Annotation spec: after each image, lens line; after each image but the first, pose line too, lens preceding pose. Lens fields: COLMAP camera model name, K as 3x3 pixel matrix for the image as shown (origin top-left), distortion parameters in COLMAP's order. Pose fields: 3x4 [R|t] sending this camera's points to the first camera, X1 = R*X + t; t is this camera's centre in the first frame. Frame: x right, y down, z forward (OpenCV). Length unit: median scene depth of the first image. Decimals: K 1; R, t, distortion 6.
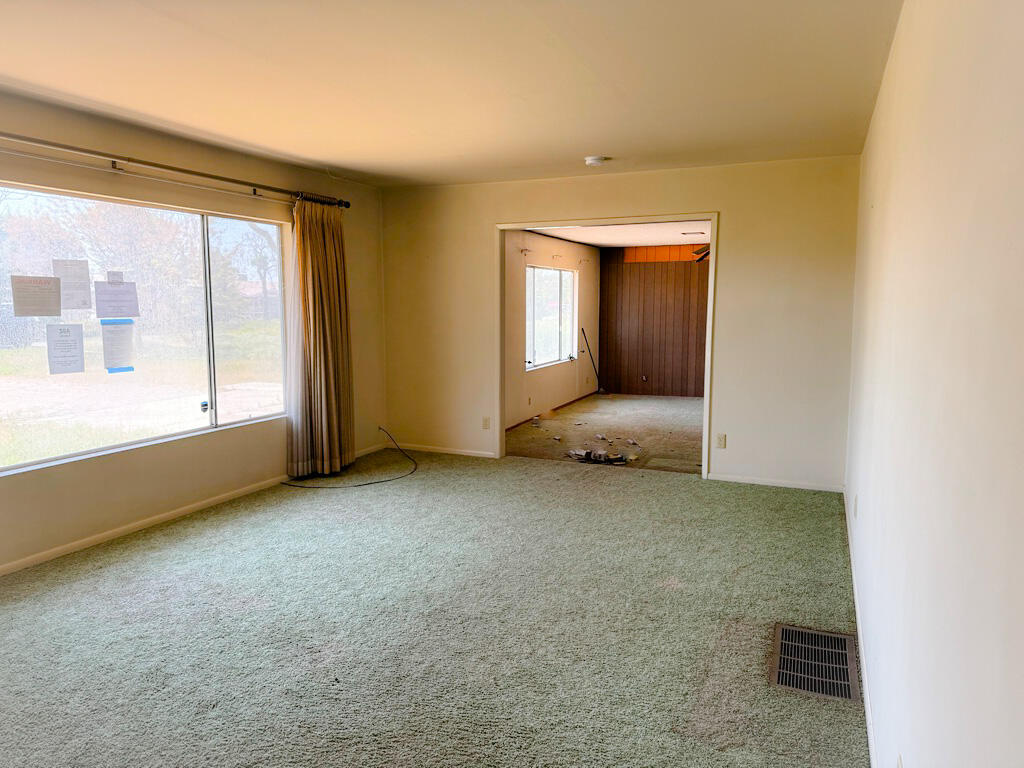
lens RADIAL K [[727.0, 0, 517.7], [0, 727.0, 385.0], [0, 0, 1]] dist [0.053937, -0.033287]
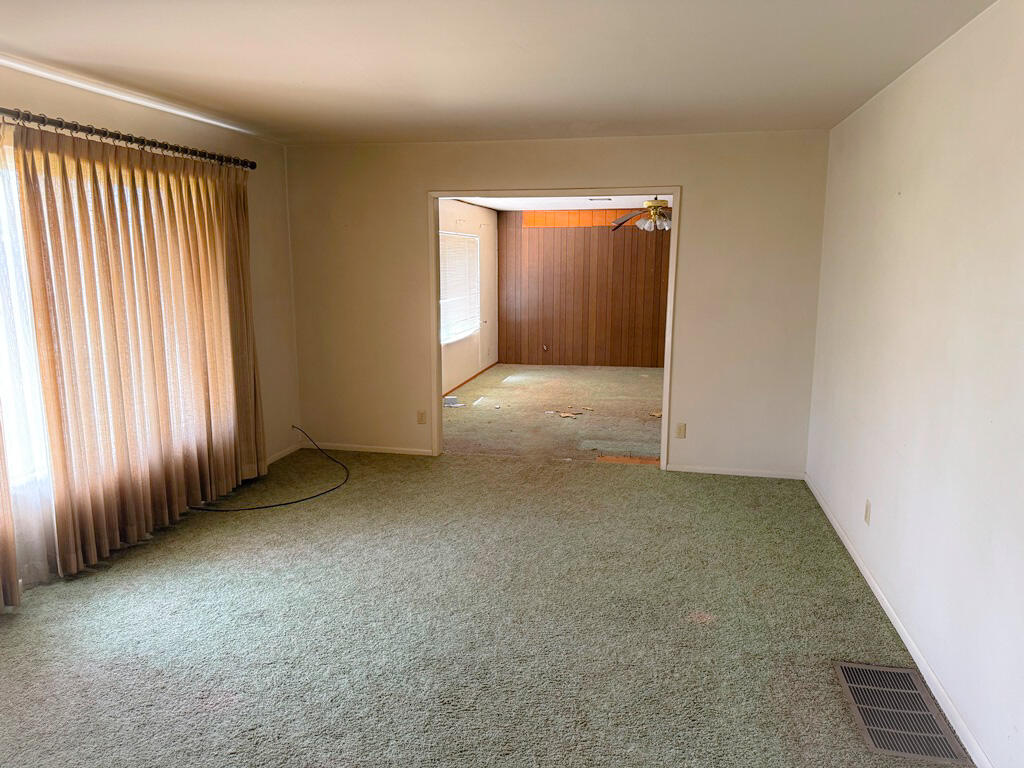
lens RADIAL K [[727.0, 0, 509.0], [0, 727.0, 384.6], [0, 0, 1]] dist [0.053937, -0.033287]
pose [[0.981423, -0.031617, 0.189235, -0.130597], [0.019766, 0.997742, 0.064190, -0.053404], [-0.190837, -0.059257, 0.979831, 0.131666]]
